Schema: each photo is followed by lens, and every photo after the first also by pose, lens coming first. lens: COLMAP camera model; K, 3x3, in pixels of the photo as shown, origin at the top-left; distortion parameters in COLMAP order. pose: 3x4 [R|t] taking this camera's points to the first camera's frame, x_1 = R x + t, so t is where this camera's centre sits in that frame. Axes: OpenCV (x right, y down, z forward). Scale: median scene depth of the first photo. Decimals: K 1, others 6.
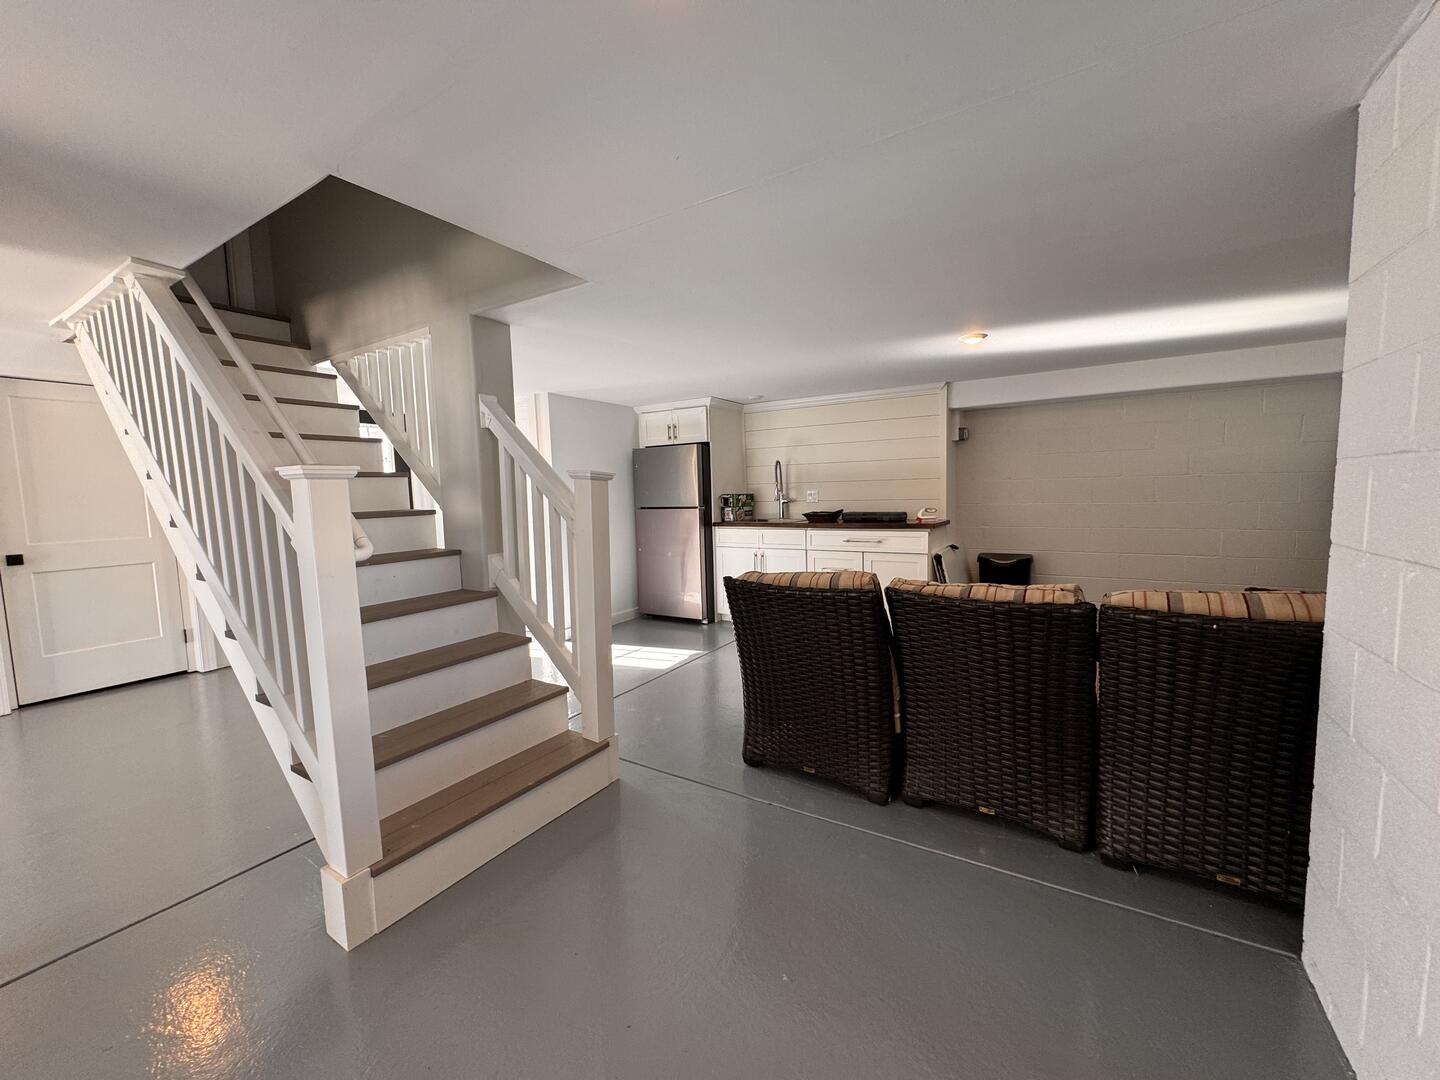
lens RADIAL K [[576.6, 0, 720.0], [0, 576.6, 540.0], [0, 0, 1]] dist [-0.001204, -0.000355]
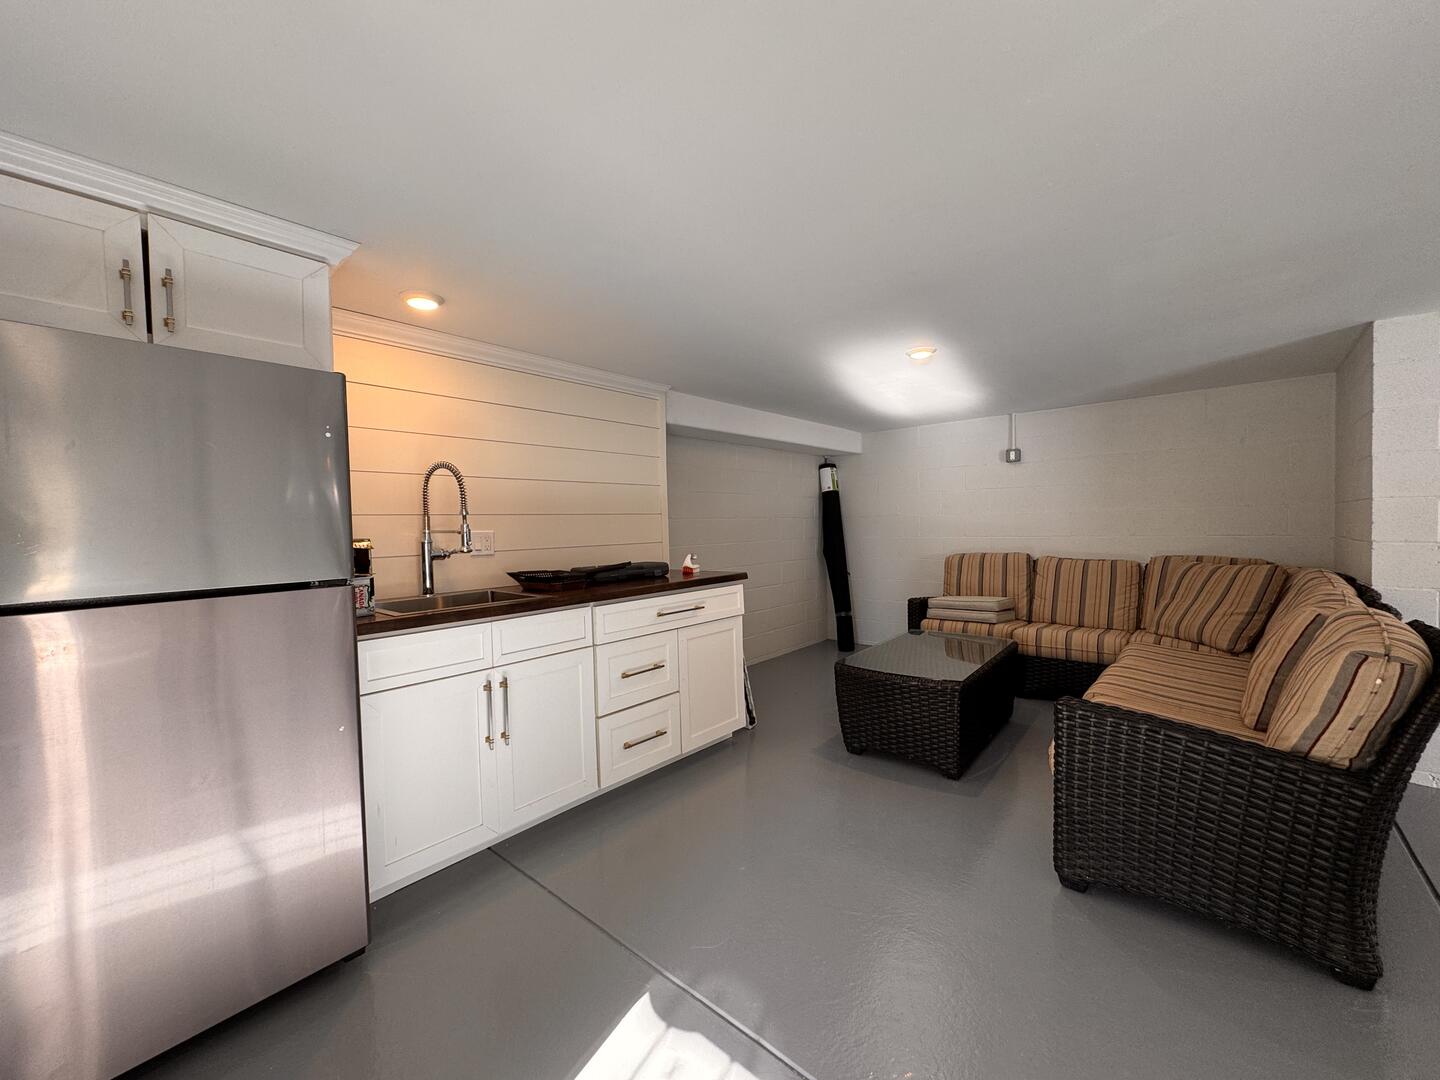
lens RADIAL K [[576.6, 0, 720.0], [0, 576.6, 540.0], [0, 0, 1]] dist [-0.001204, -0.000355]
pose [[0.163628, -0.000541, 0.986522, -0.326754], [0.112796, 0.993452, -0.018164, -0.053515], [-0.980052, 0.114248, 0.162618, 0.808497]]
